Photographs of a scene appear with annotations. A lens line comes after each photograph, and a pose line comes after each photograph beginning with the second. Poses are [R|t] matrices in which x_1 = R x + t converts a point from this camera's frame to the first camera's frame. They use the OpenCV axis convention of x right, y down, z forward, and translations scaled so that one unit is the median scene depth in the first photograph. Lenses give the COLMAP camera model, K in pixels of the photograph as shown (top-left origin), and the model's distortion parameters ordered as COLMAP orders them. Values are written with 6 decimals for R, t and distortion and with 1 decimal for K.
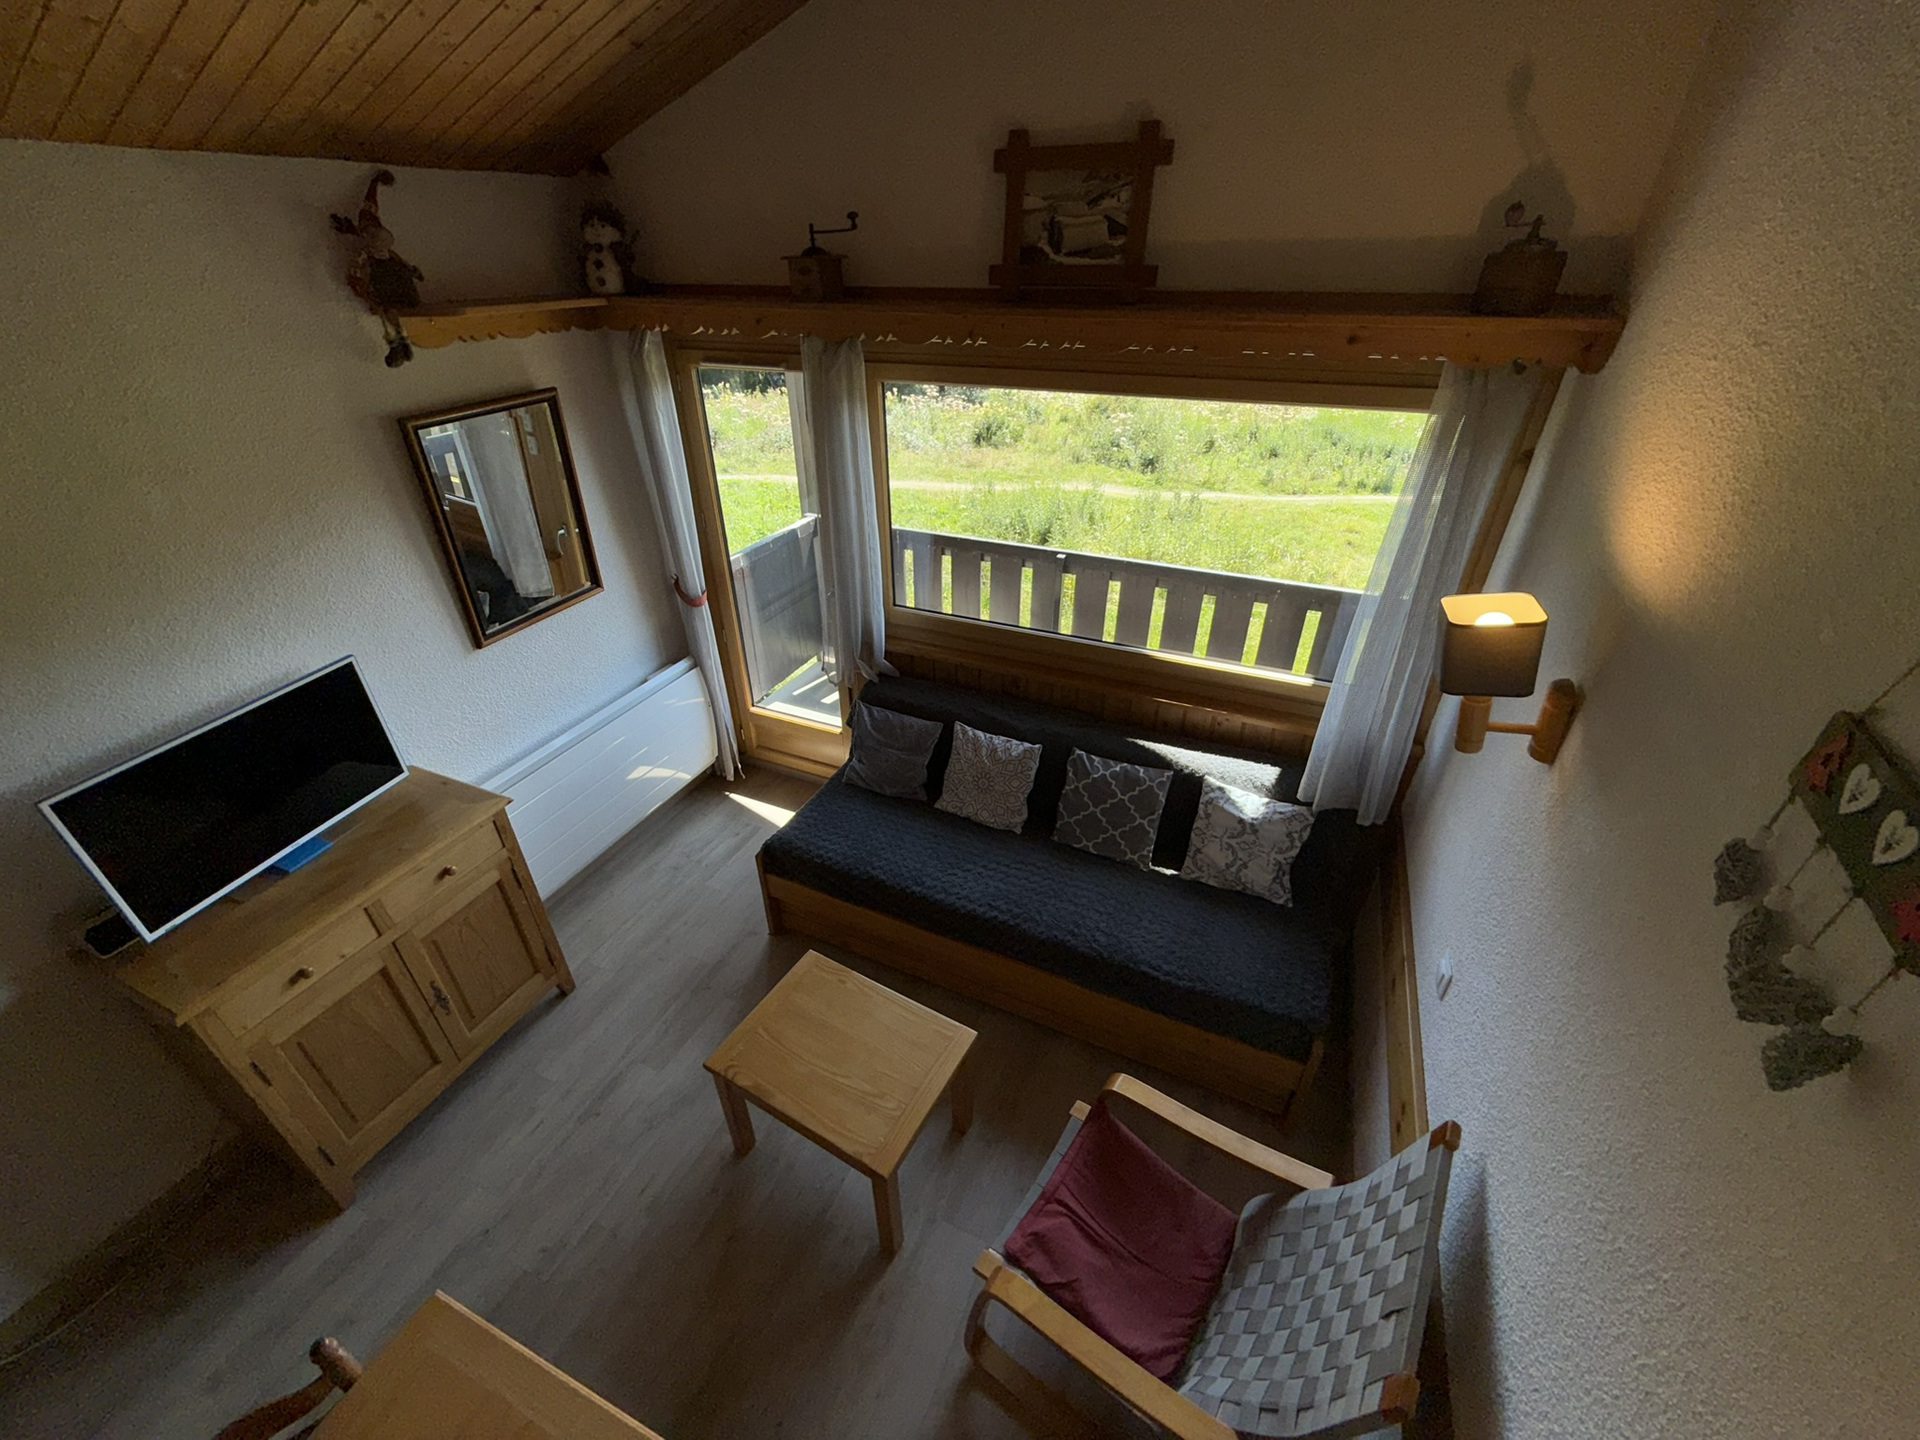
lens RADIAL K [[761.5, 0, 951.4], [0, 761.5, 716.4], [0, 0, 1]] dist [-0.001792, 0.000338]
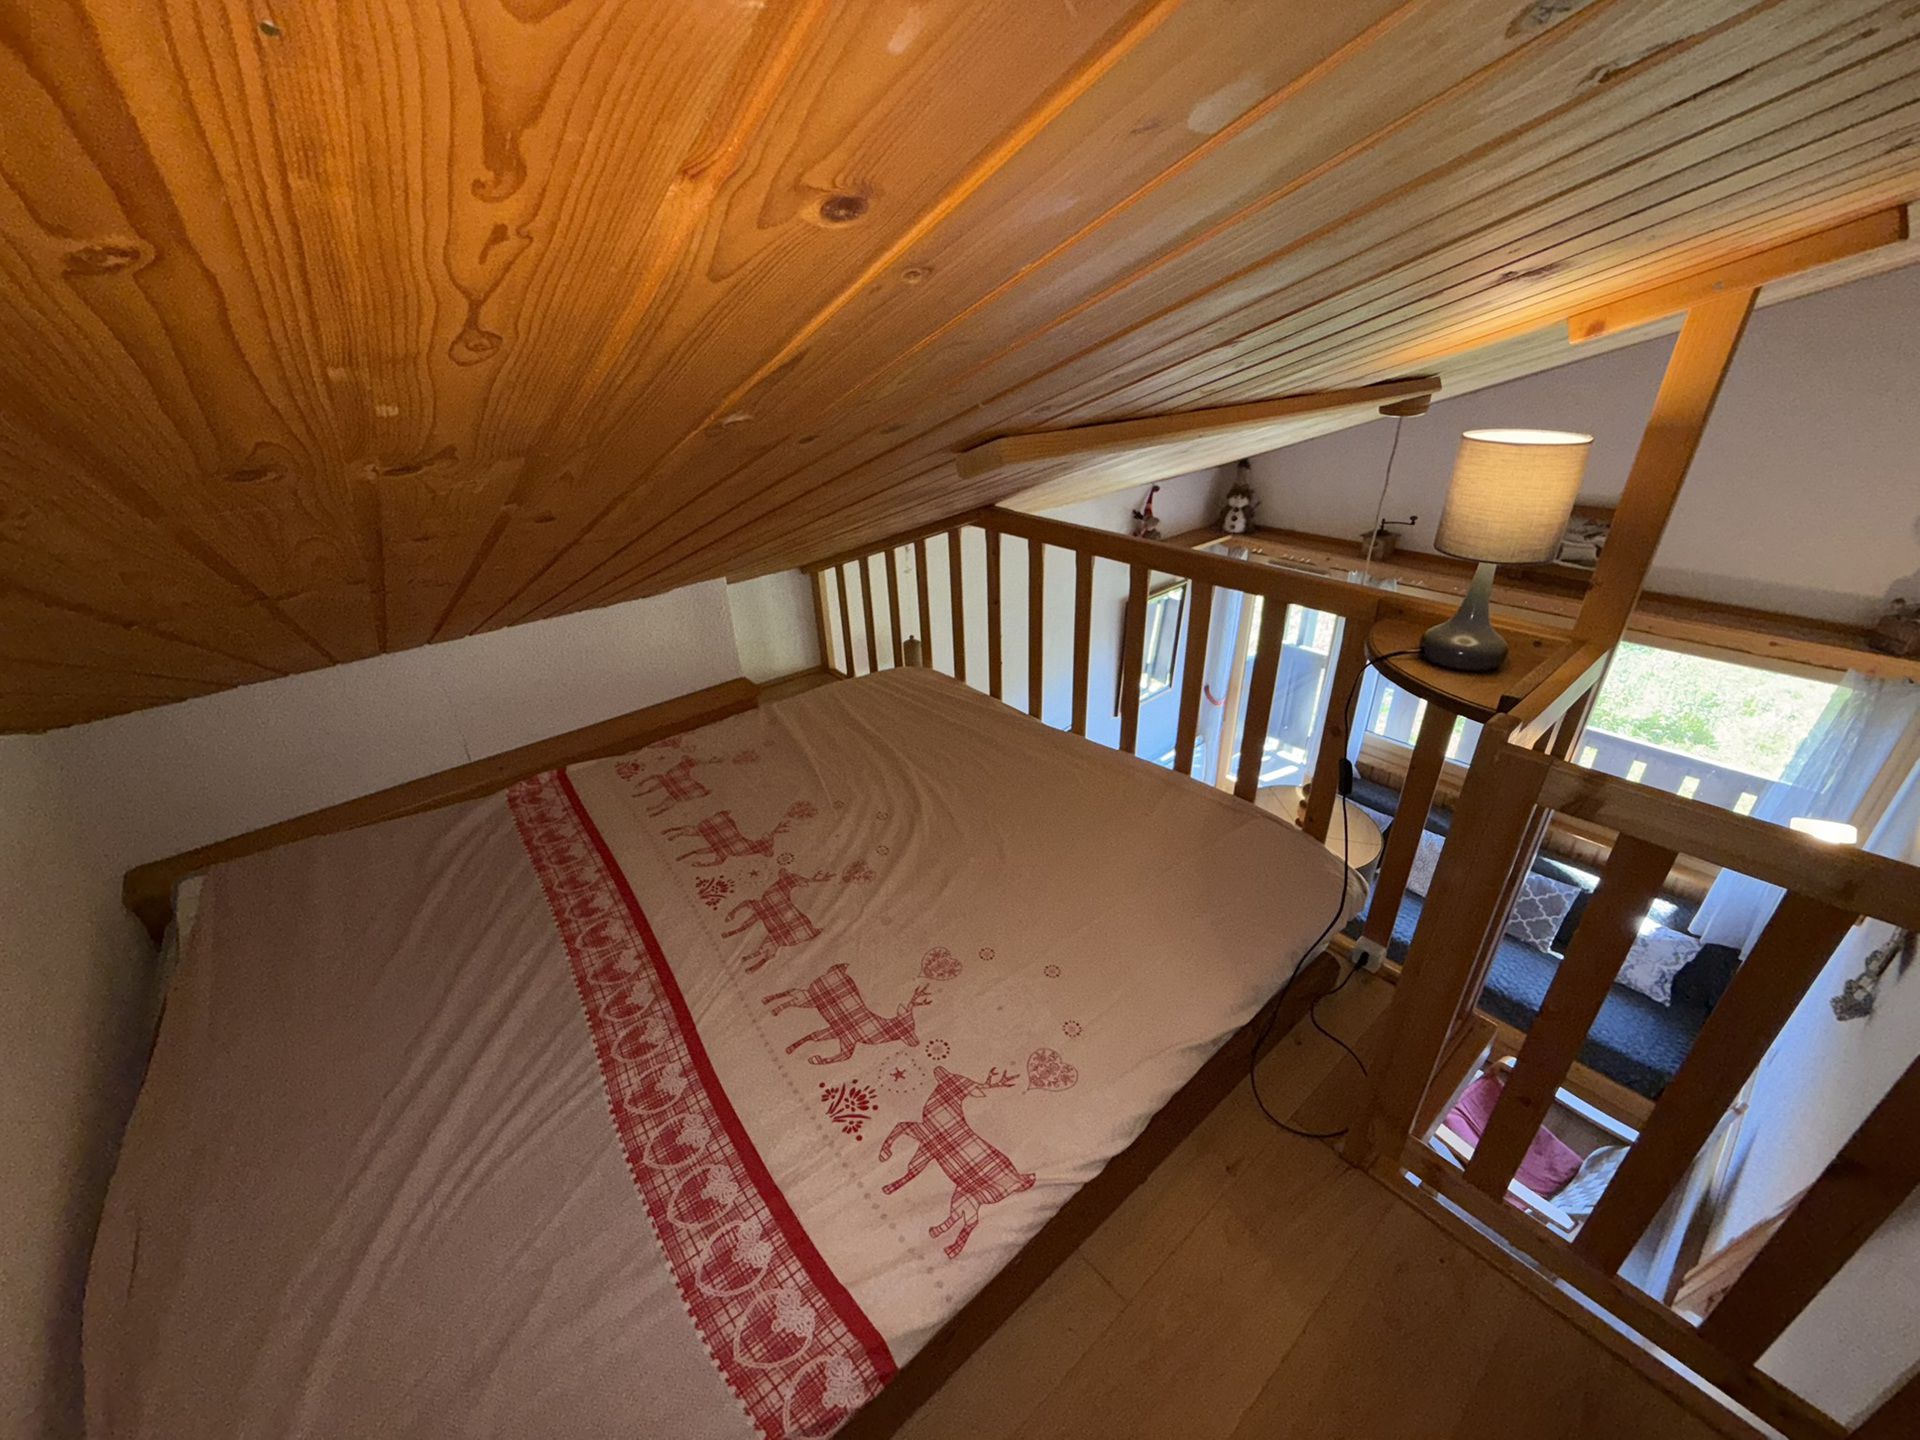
lens RADIAL K [[761.5, 0, 951.4], [0, 761.5, 716.4], [0, 0, 1]] dist [-0.001792, 0.000338]
pose [[0.899048, 0.176916, -0.400517, -0.265106], [-0.203603, 0.978742, -0.024704, 0.032771], [0.387632, 0.103756, 0.915956, -0.824116]]
